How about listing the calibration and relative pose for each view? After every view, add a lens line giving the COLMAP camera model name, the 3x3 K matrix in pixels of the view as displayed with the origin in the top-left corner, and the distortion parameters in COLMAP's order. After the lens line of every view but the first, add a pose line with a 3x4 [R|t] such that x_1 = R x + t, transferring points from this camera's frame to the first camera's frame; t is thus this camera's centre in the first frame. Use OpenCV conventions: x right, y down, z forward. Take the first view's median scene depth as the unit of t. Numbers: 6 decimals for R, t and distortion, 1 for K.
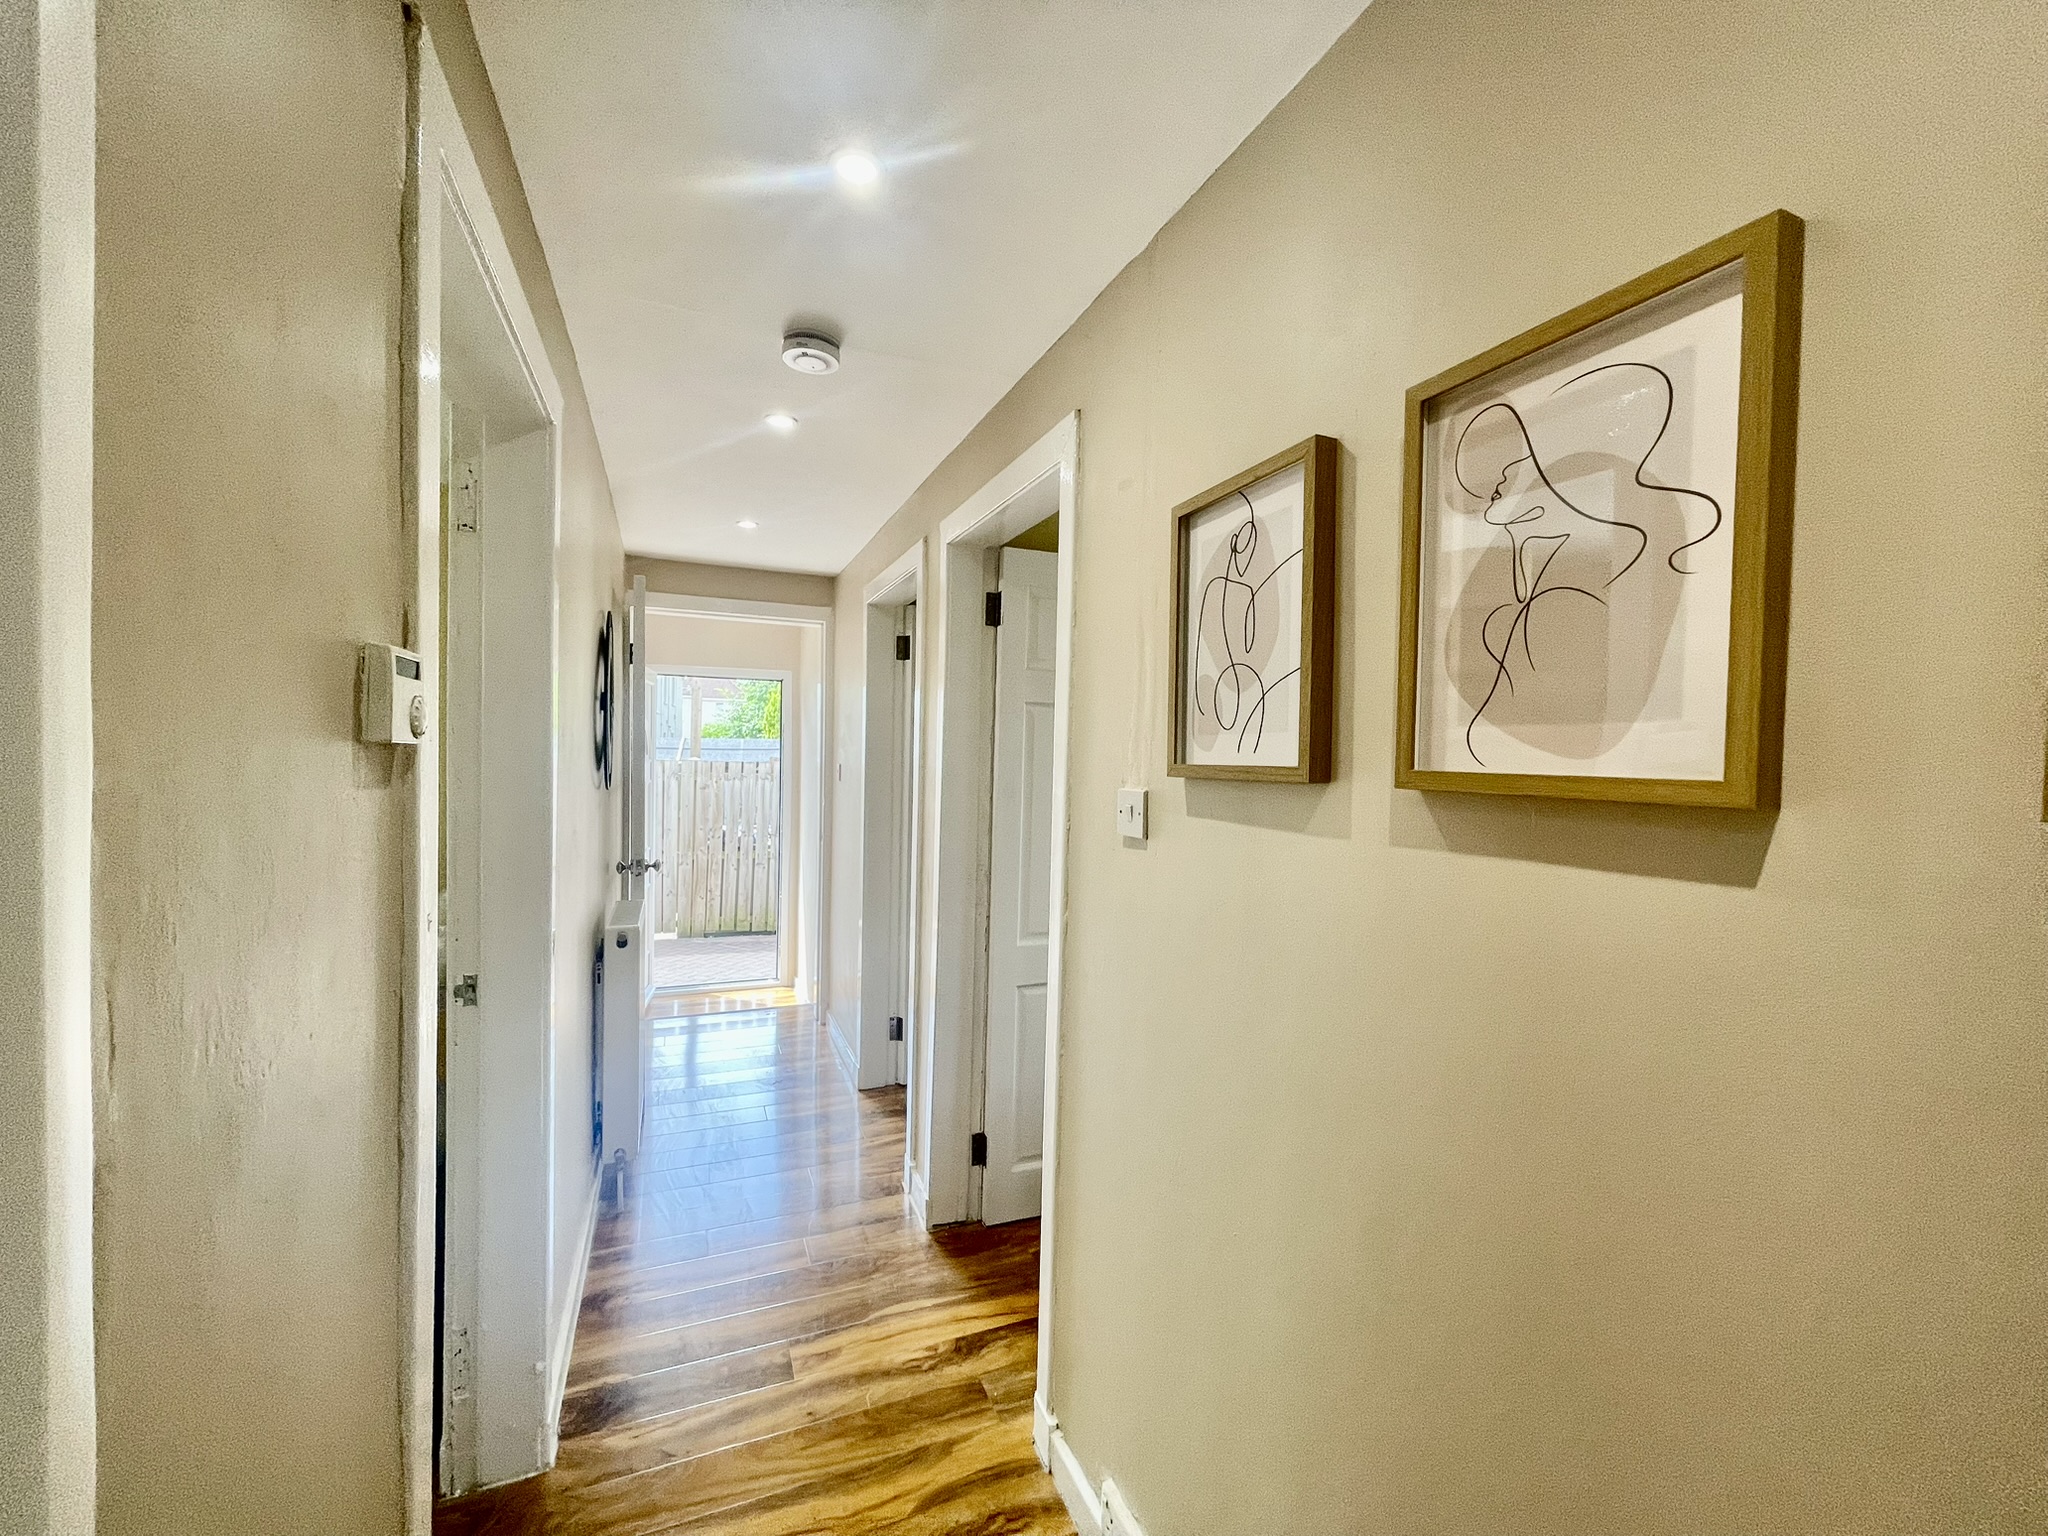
lens RADIAL K [[839.4, 0, 1015.7], [0, 839.4, 772.9], [0, 0, 1]] dist [0.003561, -0.001311]
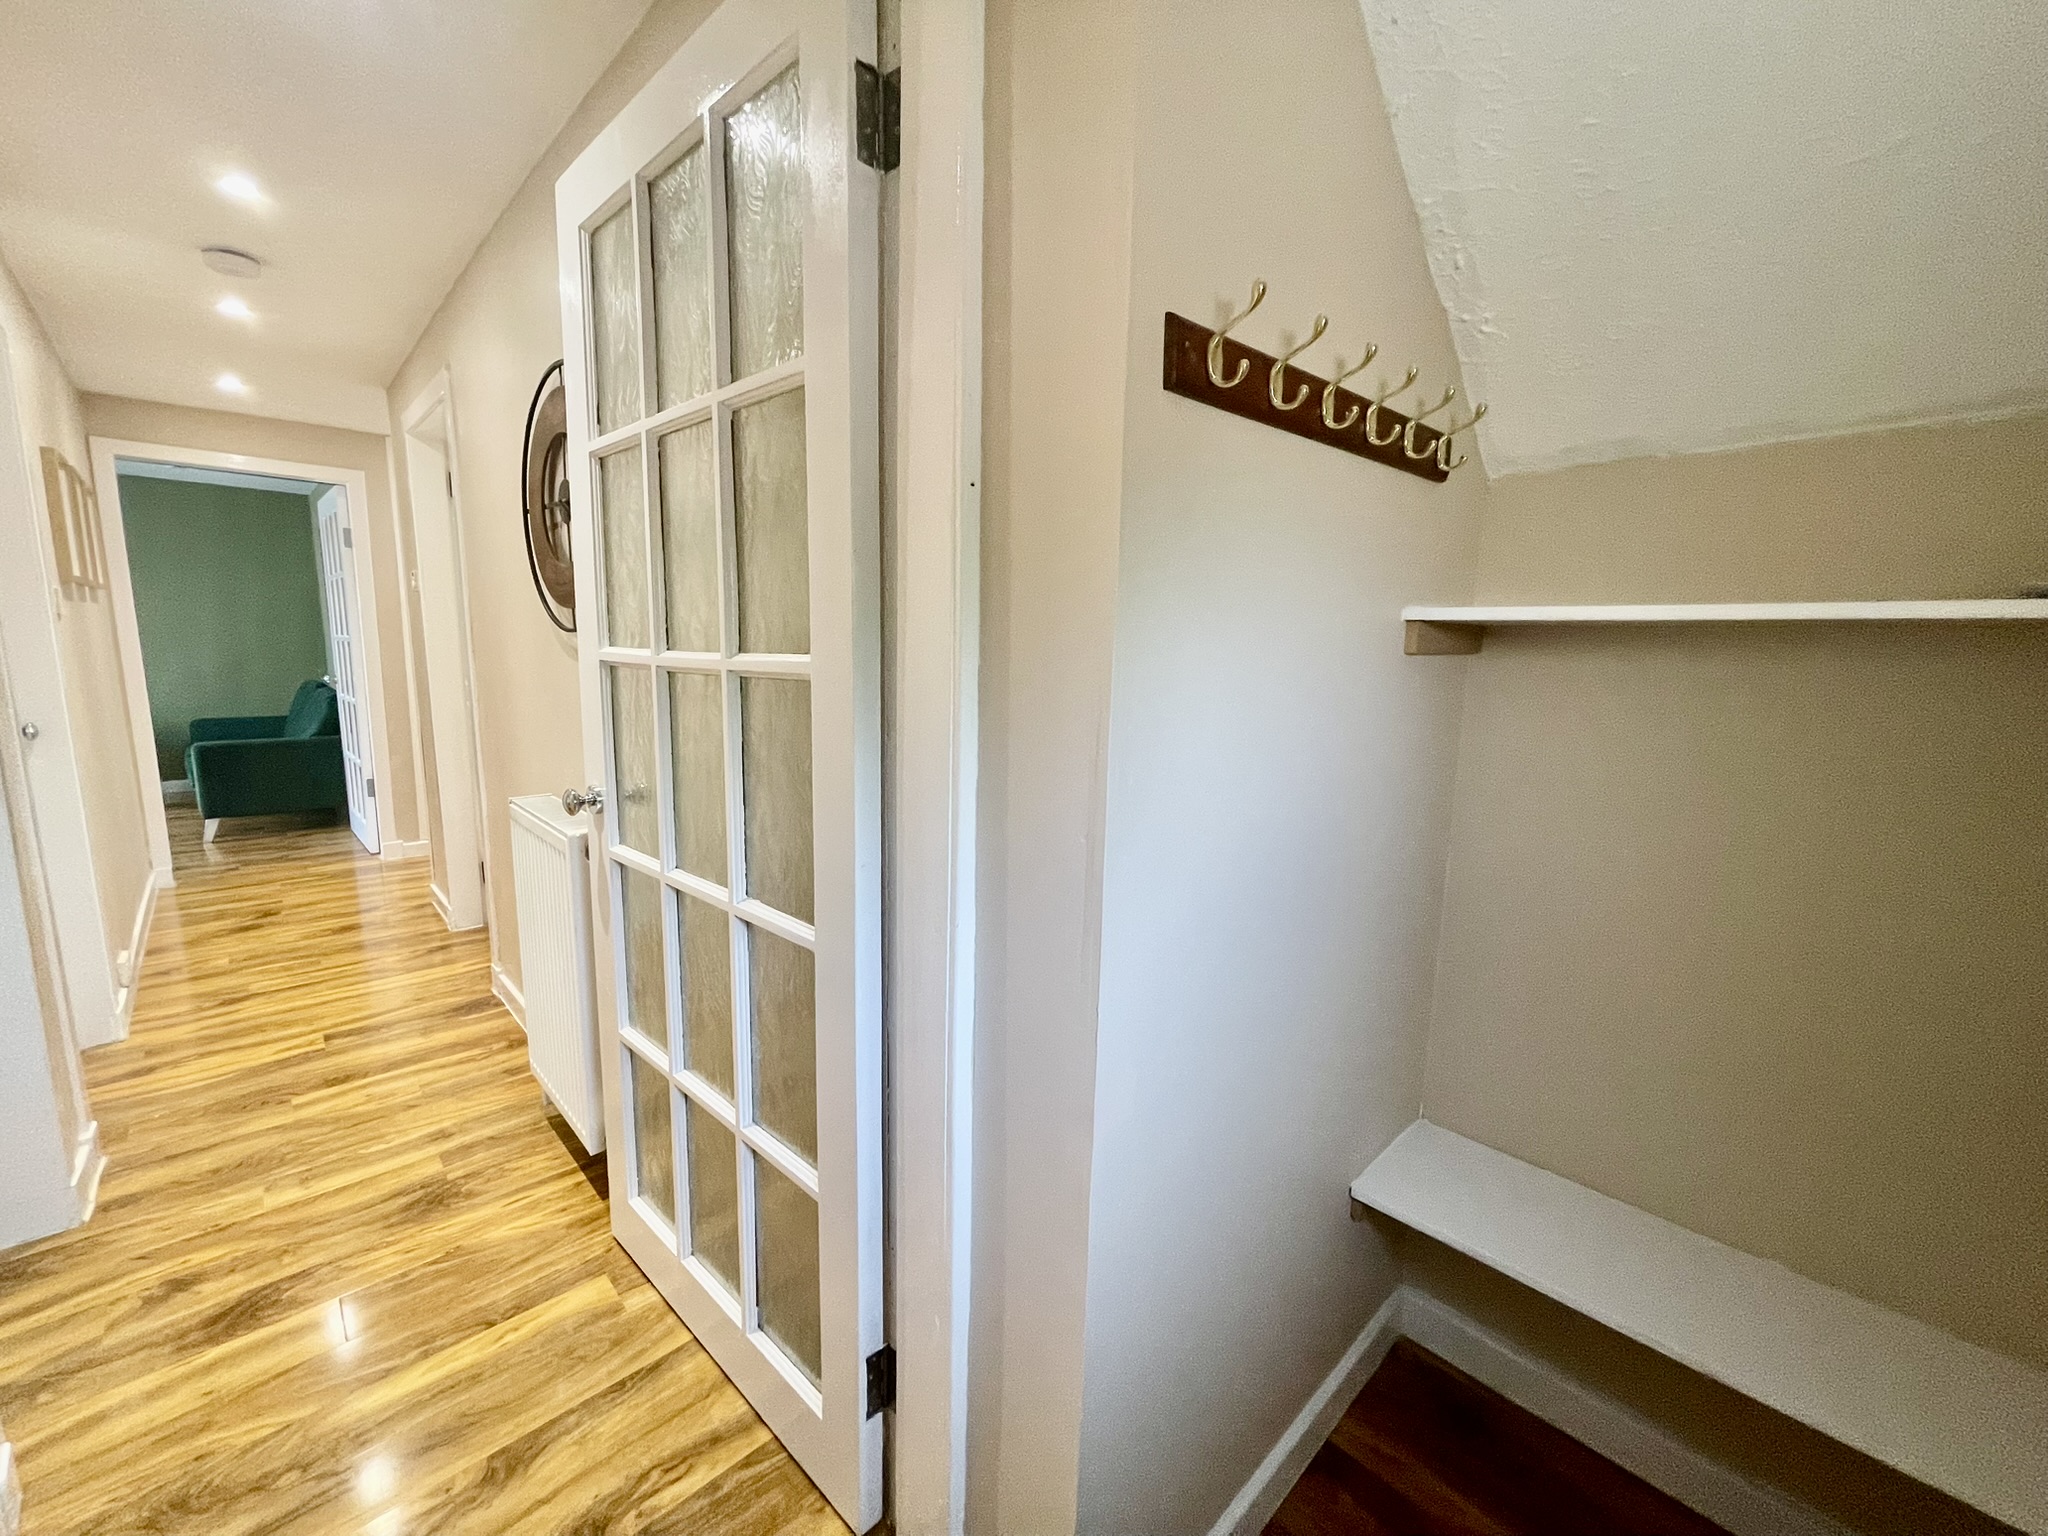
lens RADIAL K [[839.4, 0, 1039.6], [0, 839.4, 776.8], [0, 0, 1]] dist [0.003561, -0.001311]
pose [[-0.923848, 0.024295, -0.381987, -0.897244], [-0.048138, 0.982684, 0.178925, -0.007395], [0.379720, 0.183688, -0.906682, 2.820303]]
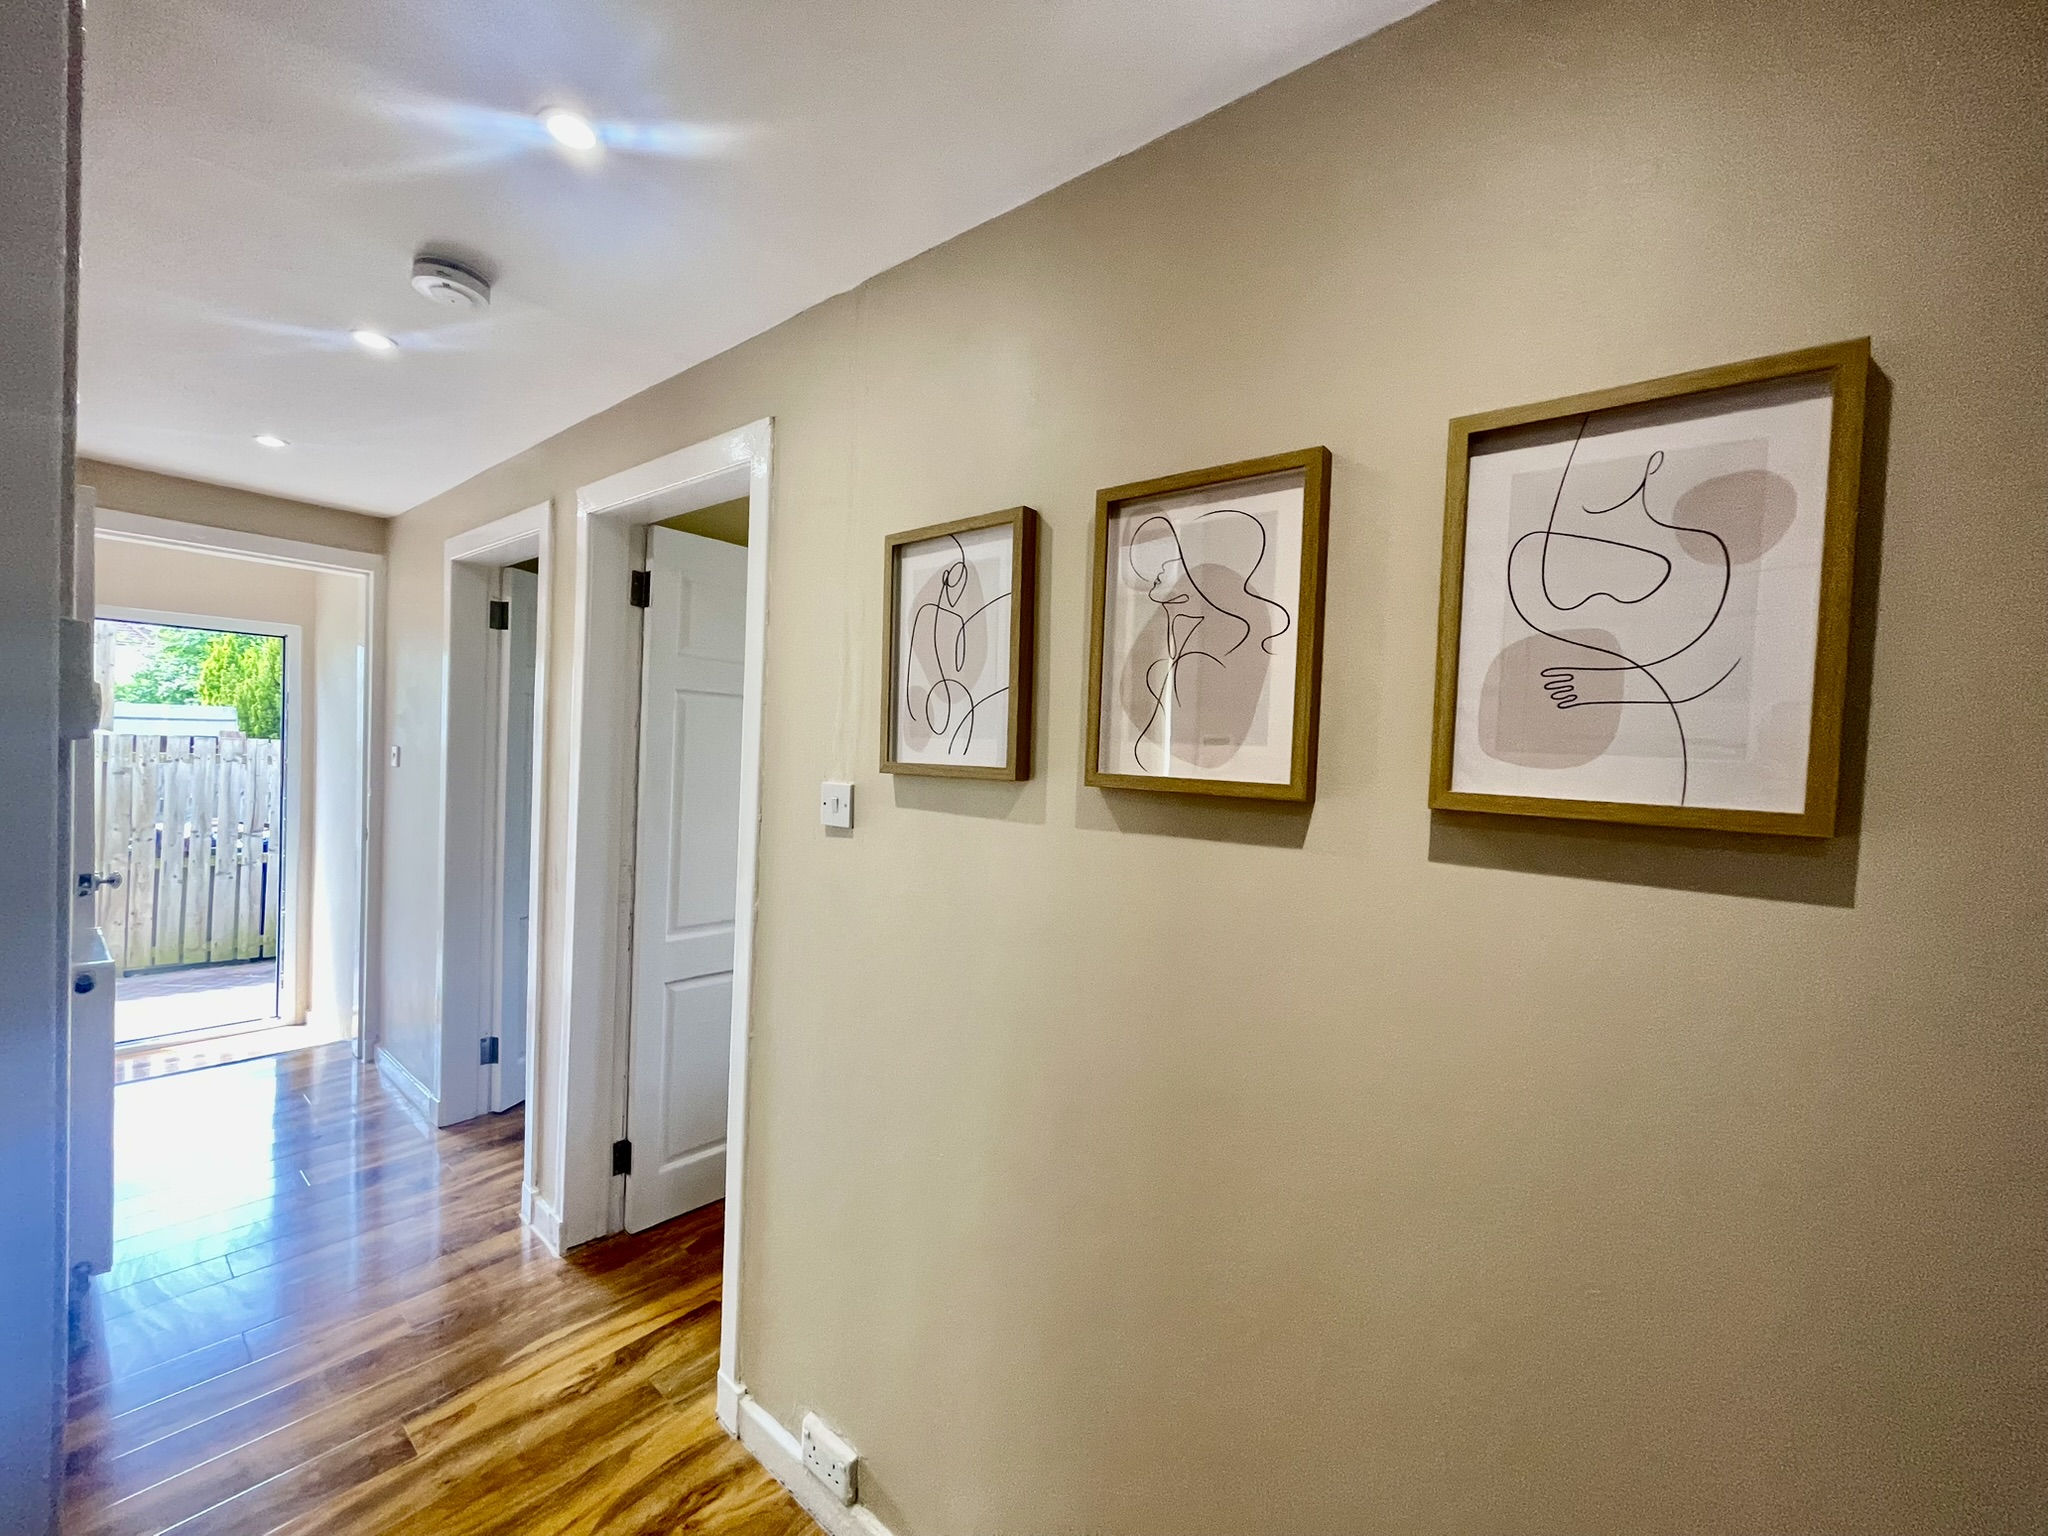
lens RADIAL K [[839.4, 0, 1026.9], [0, 839.4, 769.6], [0, 0, 1]] dist [0.003561, -0.001311]
pose [[0.878602, 0.004441, 0.477534, -0.136258], [-0.011553, 0.999862, 0.011958, -0.011435], [-0.477415, -0.016023, 0.878532, -0.067264]]
